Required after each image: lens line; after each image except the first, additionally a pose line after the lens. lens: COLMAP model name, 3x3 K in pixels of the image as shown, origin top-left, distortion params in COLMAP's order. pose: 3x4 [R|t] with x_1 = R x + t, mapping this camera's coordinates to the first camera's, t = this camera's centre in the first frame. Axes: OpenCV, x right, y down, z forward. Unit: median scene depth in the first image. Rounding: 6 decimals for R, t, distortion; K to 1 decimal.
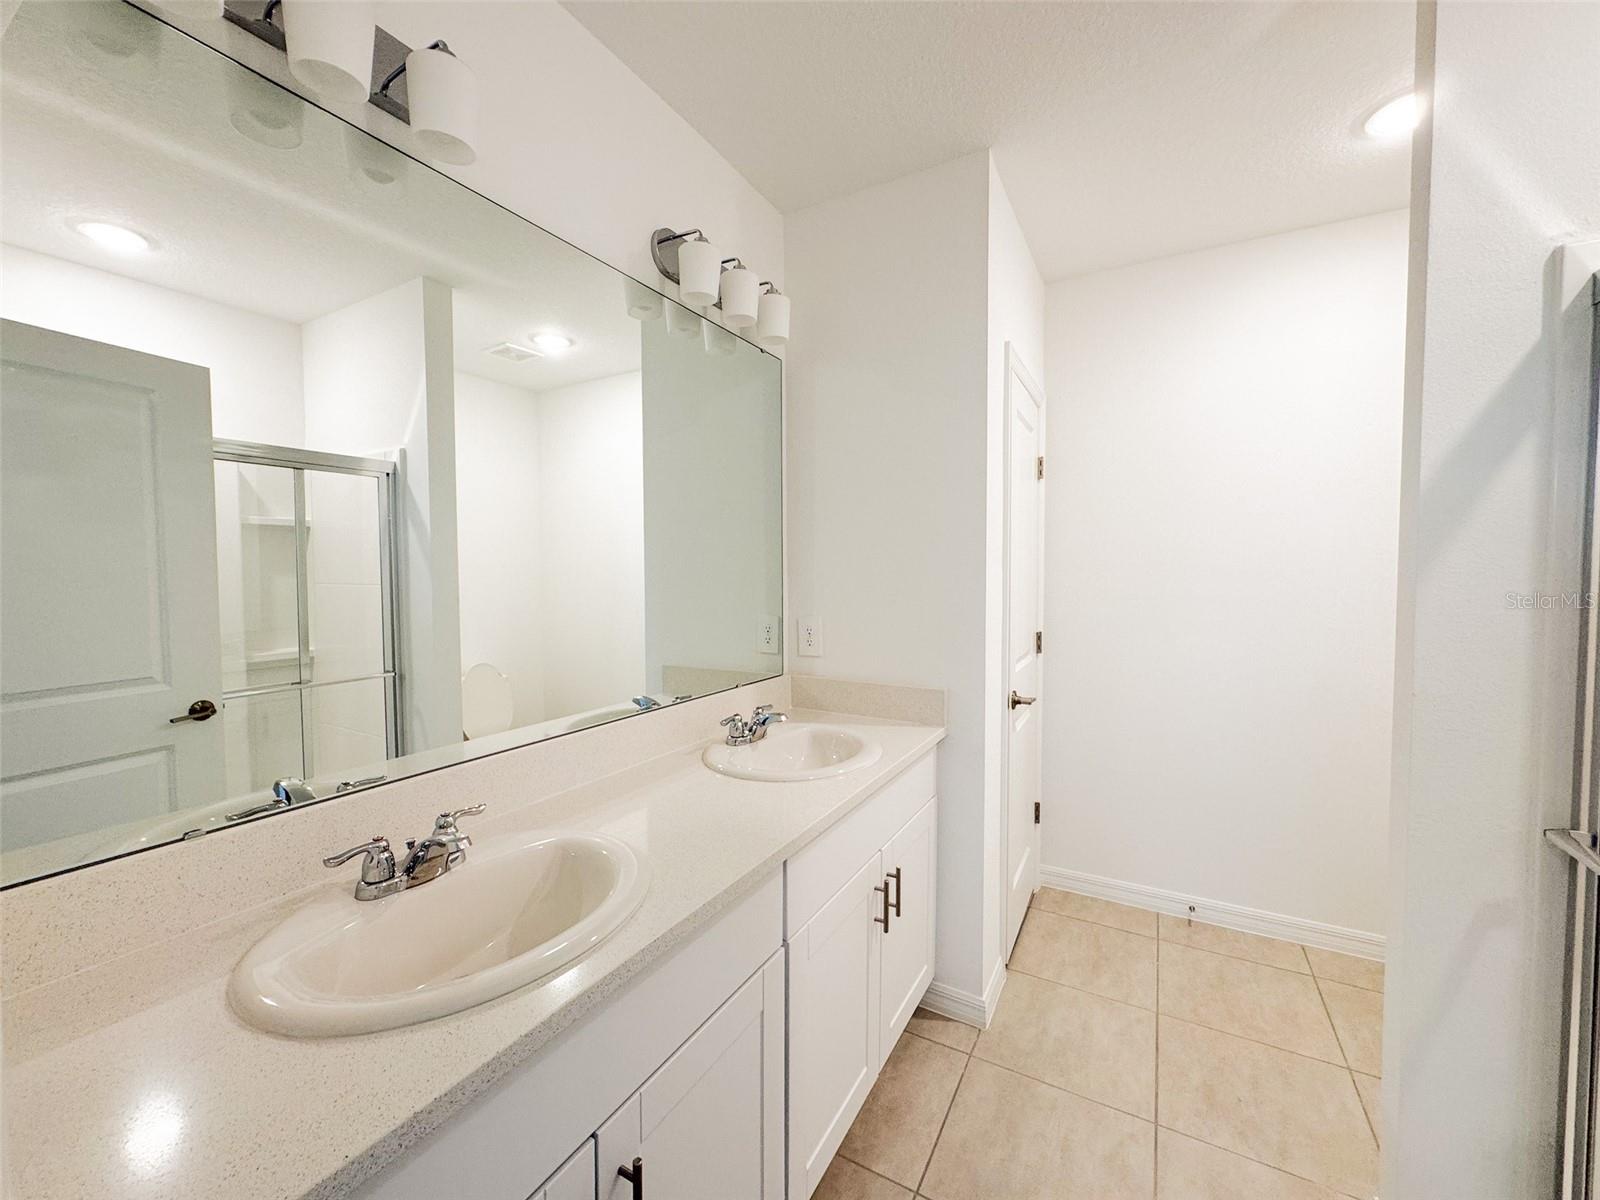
lens RADIAL K [[643.3, 0, 797.6], [0, 643.3, 597.1], [0, 0, 1]] dist [-0.000655, 0.000143]
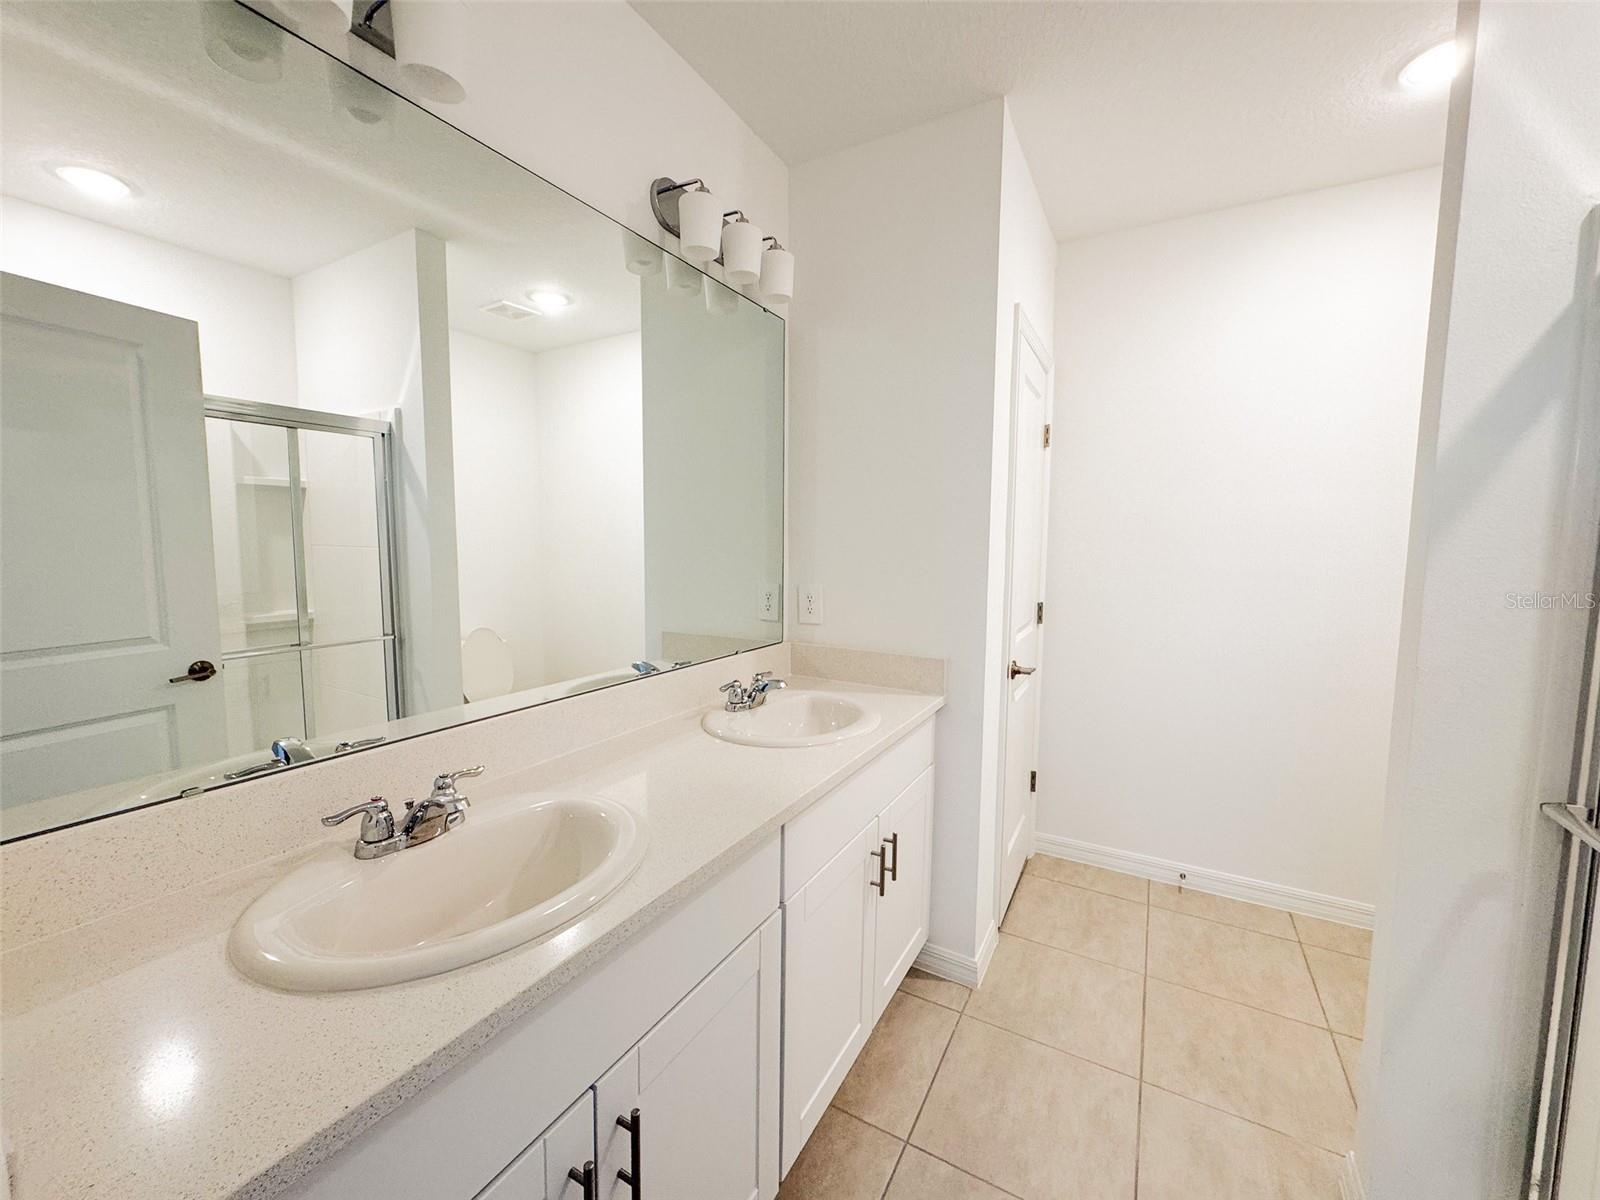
lens RADIAL K [[643.3, 0, 797.6], [0, 643.3, 597.1], [0, 0, 1]] dist [-0.000655, 0.000143]
pose [[0.999933, 0.011584, -0.000351, -0.000178], [-0.011553, 0.998766, 0.048308, 0.003514], [0.000911, -0.048300, 0.998832, 0.008893]]
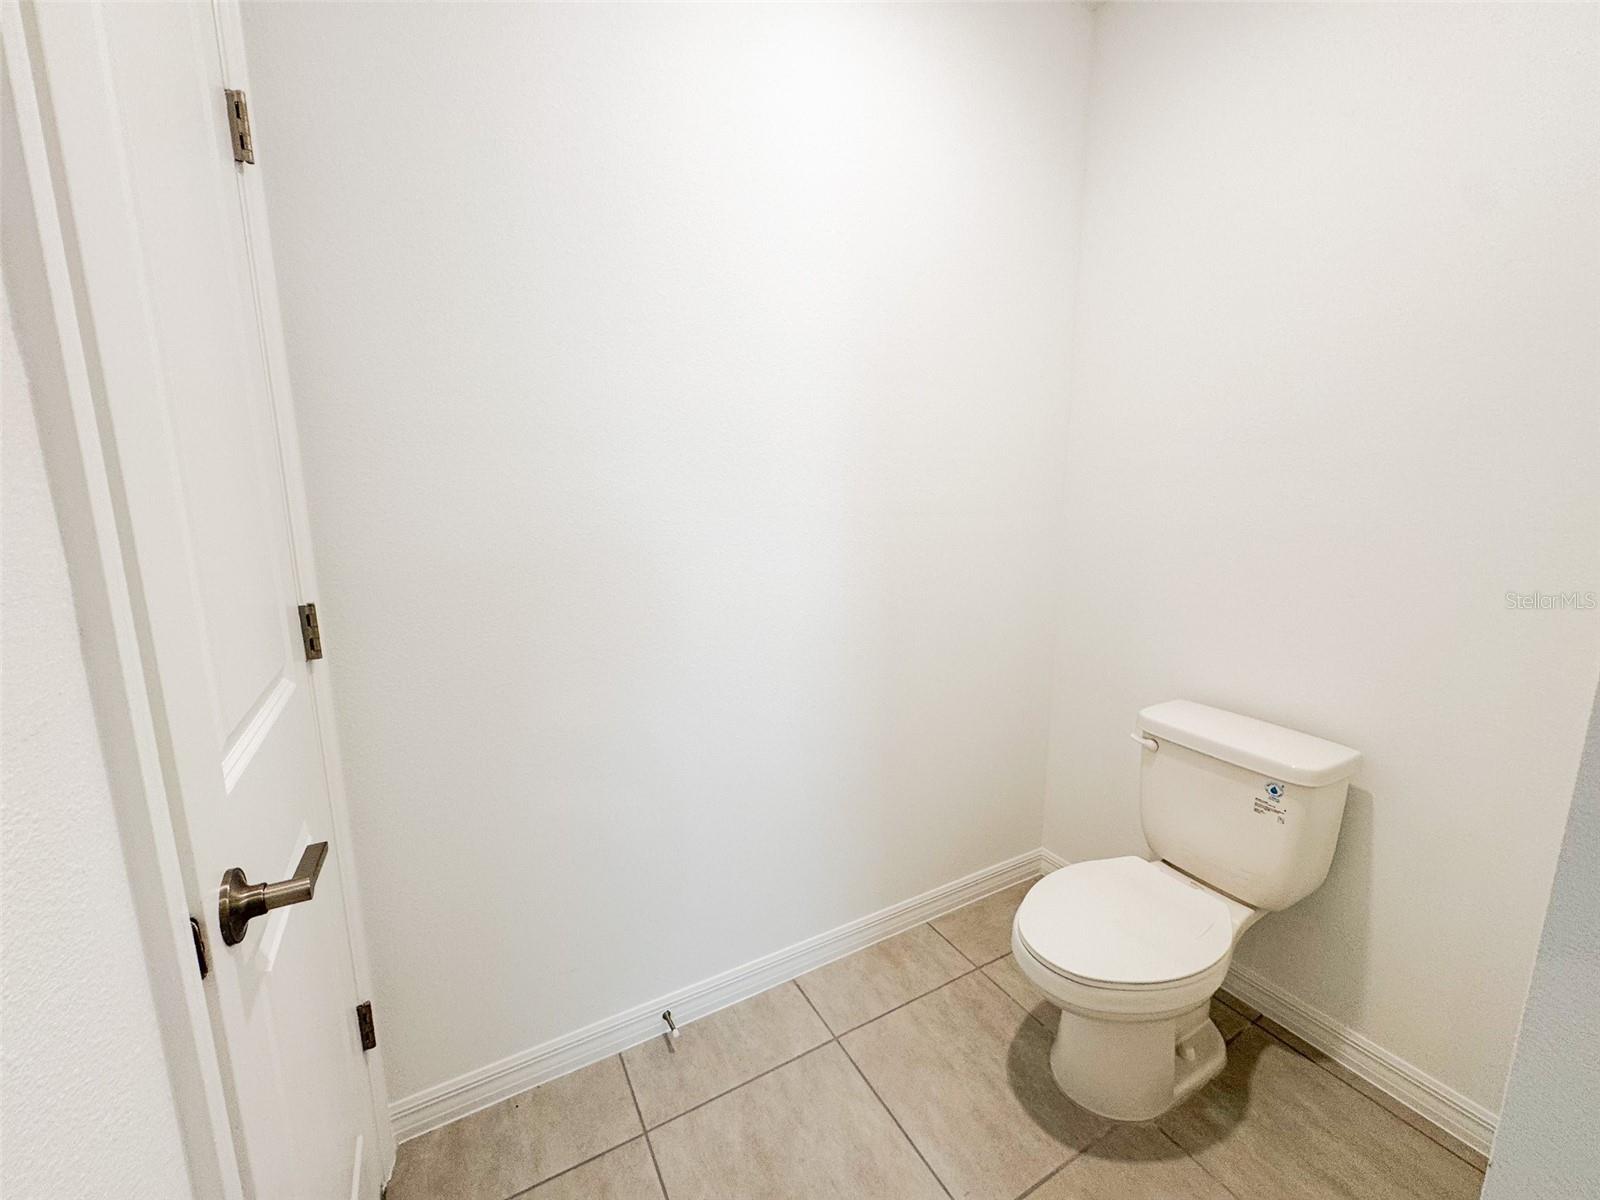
lens RADIAL K [[637.4, 0, 797.9], [0, 637.4, 597.5], [0, 0, 1]] dist [-0.005258, 0.000561]
pose [[0.523886, -0.146517, 0.839092, 0.331922], [0.034295, 0.987924, 0.151094, 0.005051], [-0.851098, -0.050380, 0.522584, 0.866124]]
